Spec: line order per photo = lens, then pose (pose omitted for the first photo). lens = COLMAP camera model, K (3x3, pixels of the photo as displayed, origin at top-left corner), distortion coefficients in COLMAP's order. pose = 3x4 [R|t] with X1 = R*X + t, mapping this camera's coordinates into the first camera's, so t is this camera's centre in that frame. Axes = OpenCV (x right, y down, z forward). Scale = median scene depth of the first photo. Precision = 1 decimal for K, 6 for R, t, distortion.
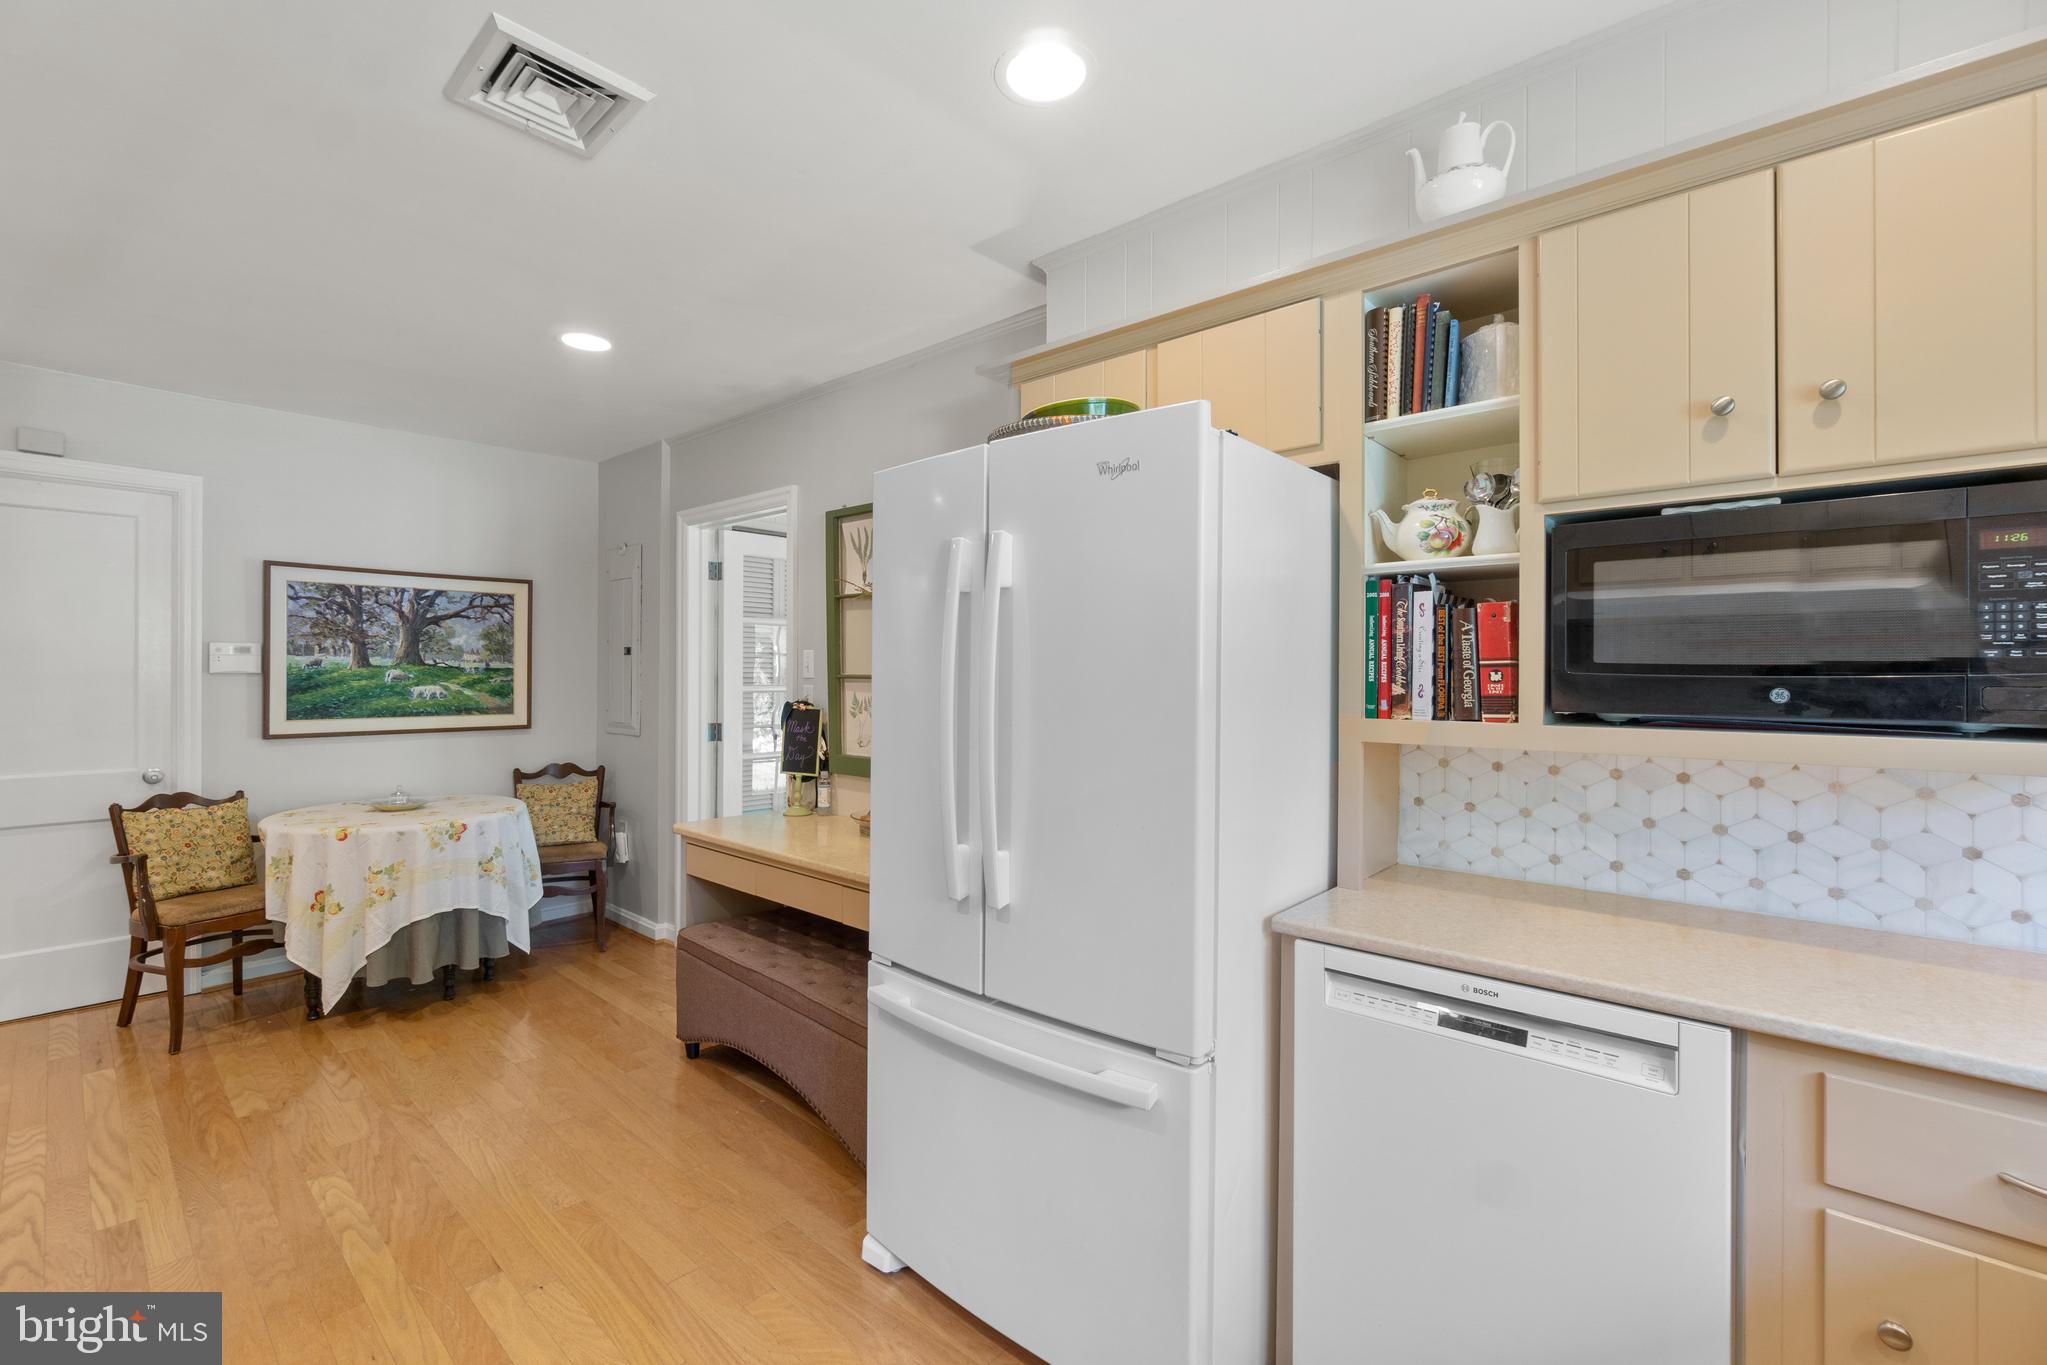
lens RADIAL K [[899.3, 0, 1000.7], [0, 899.3, 666.2], [0, 0, 1]] dist [-0.002198, -0.000398]
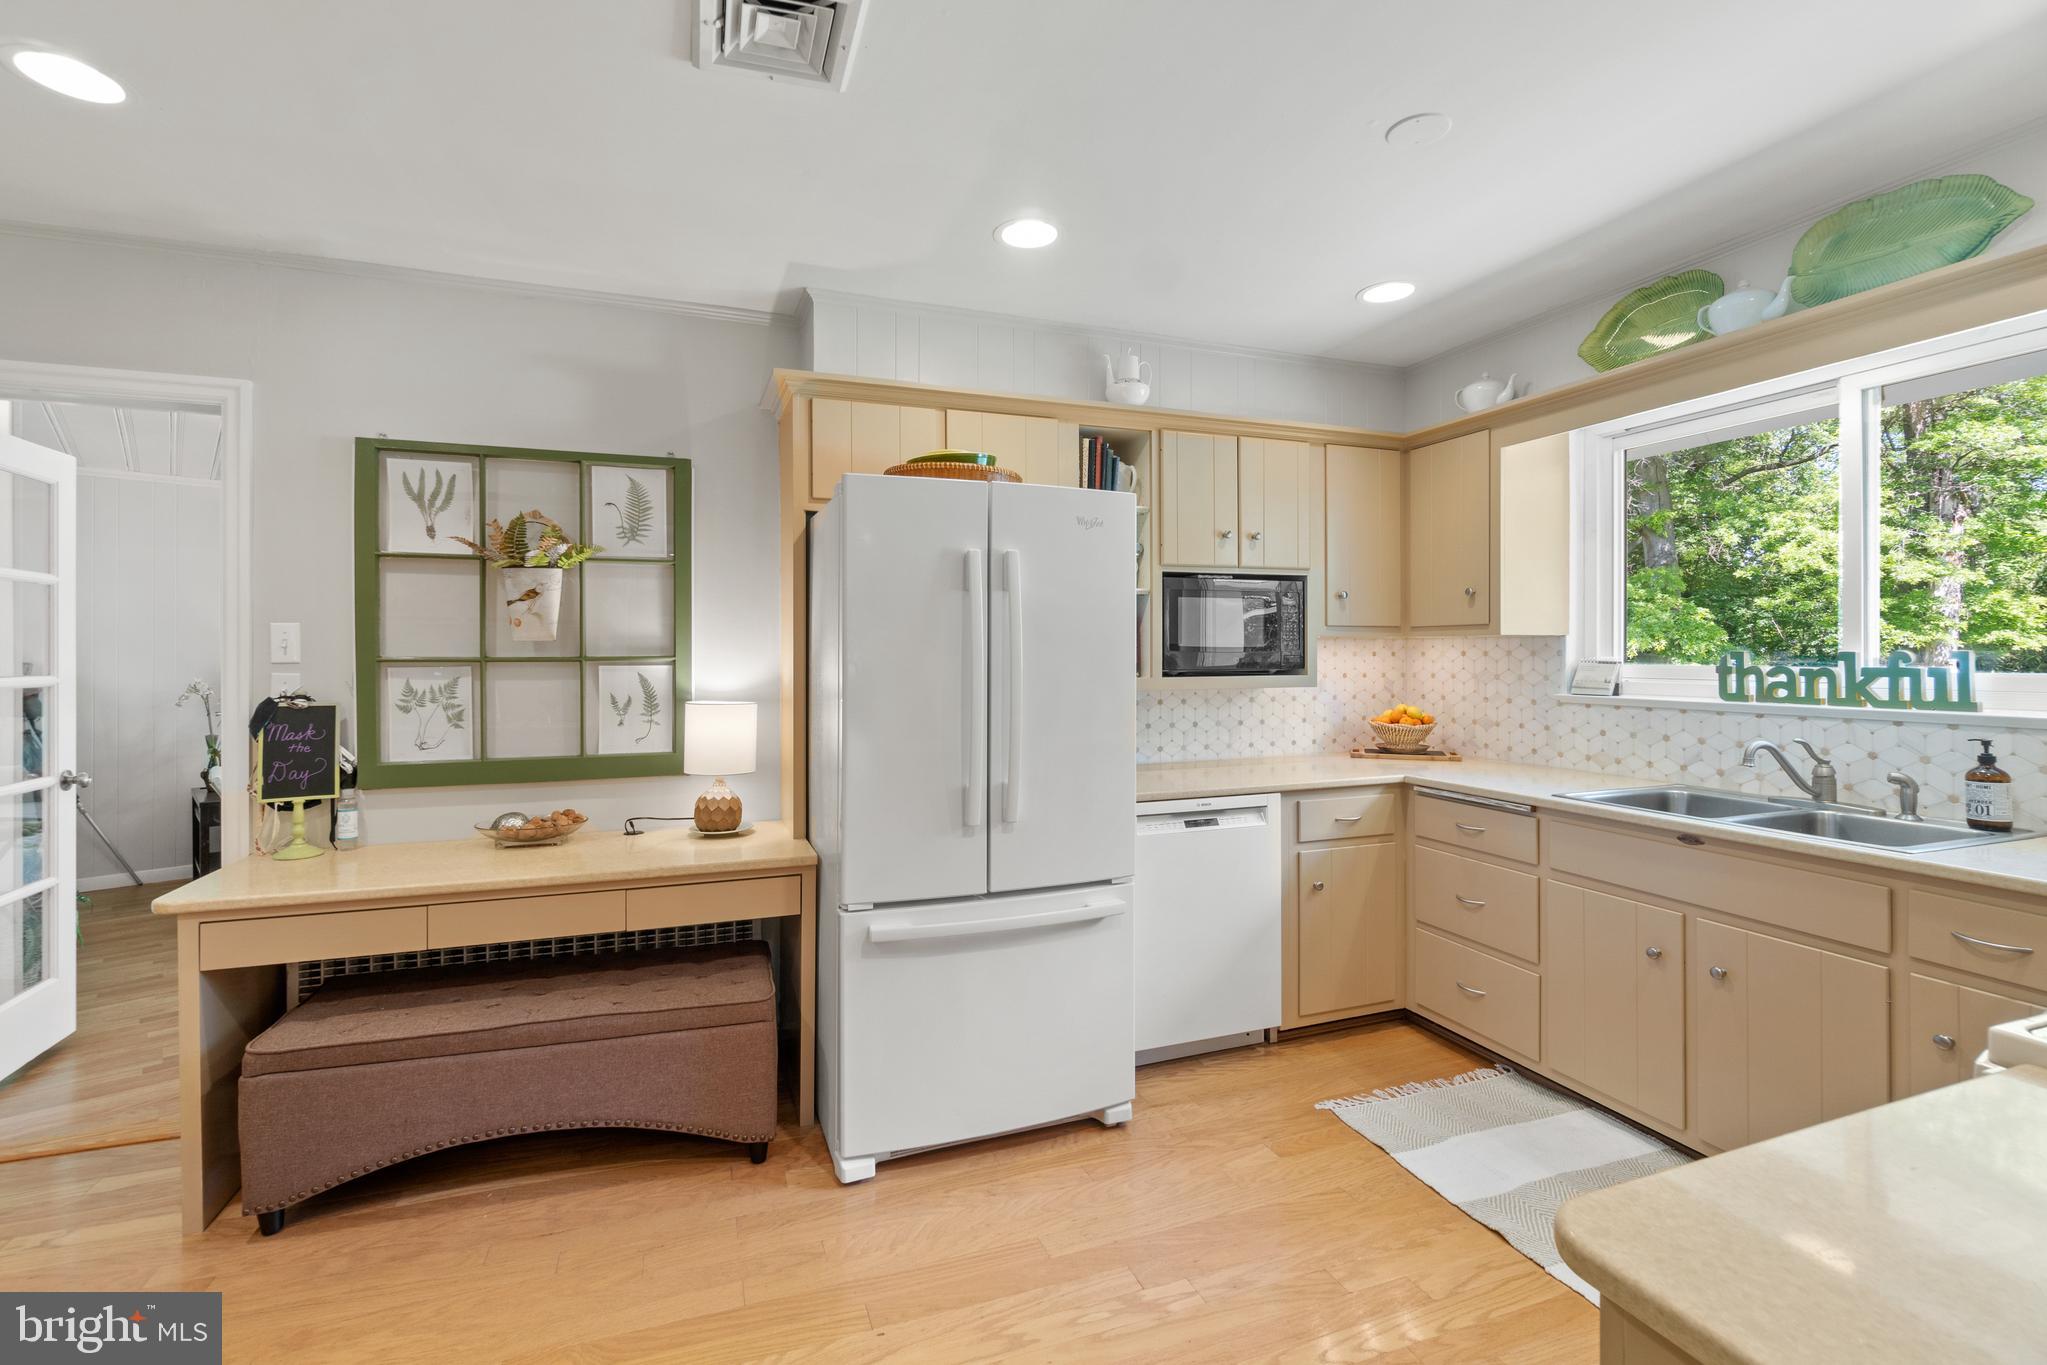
lens RADIAL K [[902.8, 0, 997.8], [0, 902.8, 654.0], [0, 0, 1]] dist [-0.001716, 0.000098]
pose [[0.452460, -0.002063, 0.891782, -1.055412], [-0.000229, 0.999997, 0.002429, 0.007793], [-0.891784, -0.001304, 0.452459, 0.332455]]
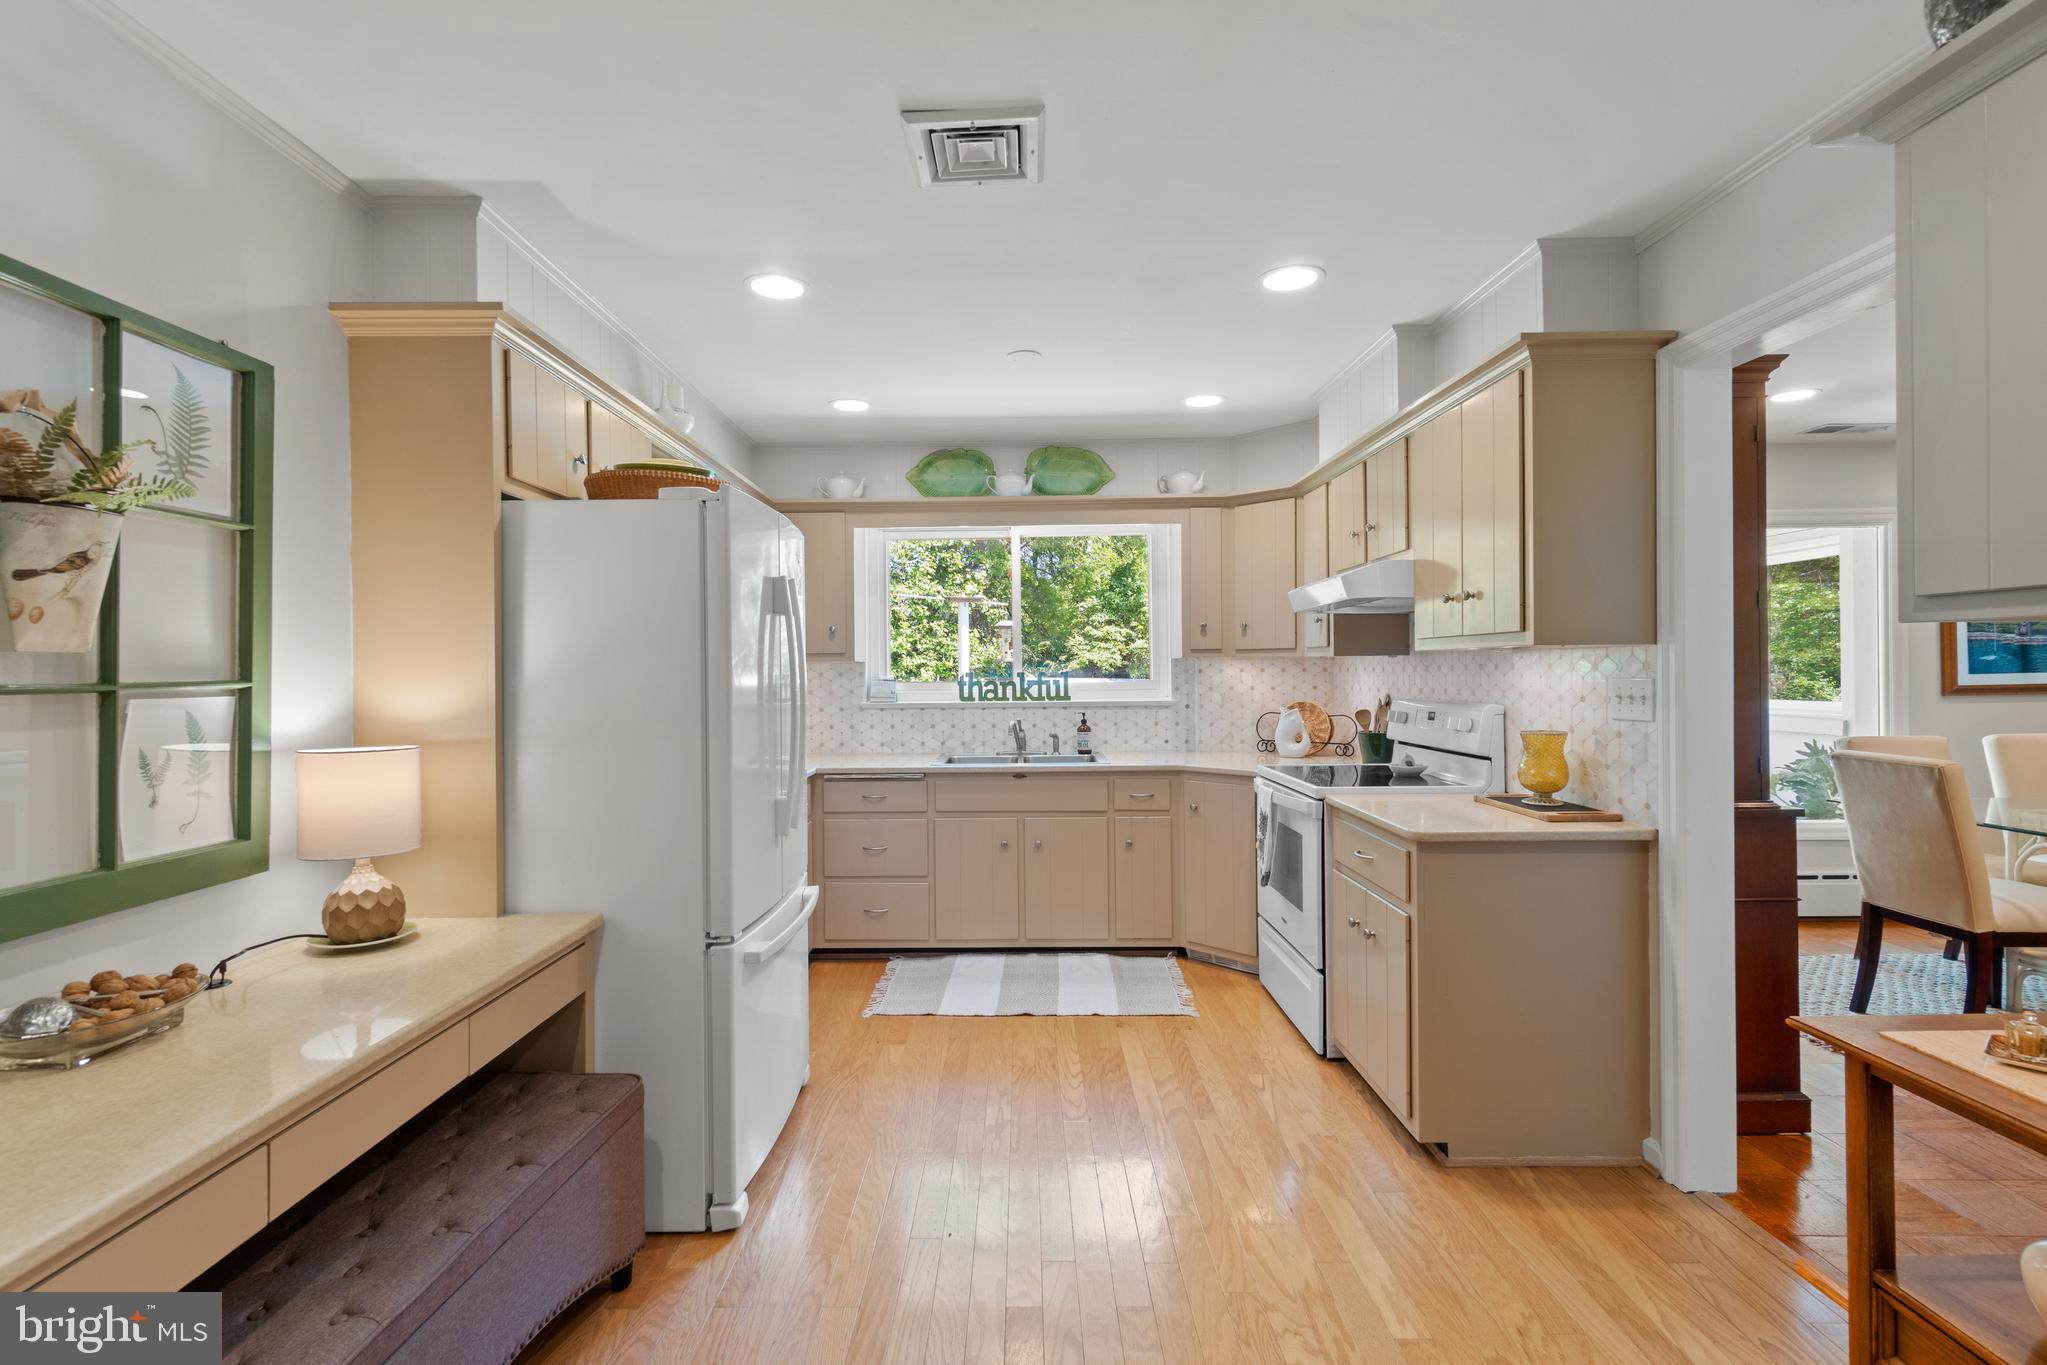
lens RADIAL K [[912.6, 0, 1026.2], [0, 912.6, 677.8], [0, 0, 1]] dist [0.011592, -0.000245]
pose [[-0.683379, 0.002773, 0.730058, -1.174378], [0.007616, 0.999965, 0.003331, 0.014022], [-0.730024, 0.007837, -0.683377, 1.482684]]
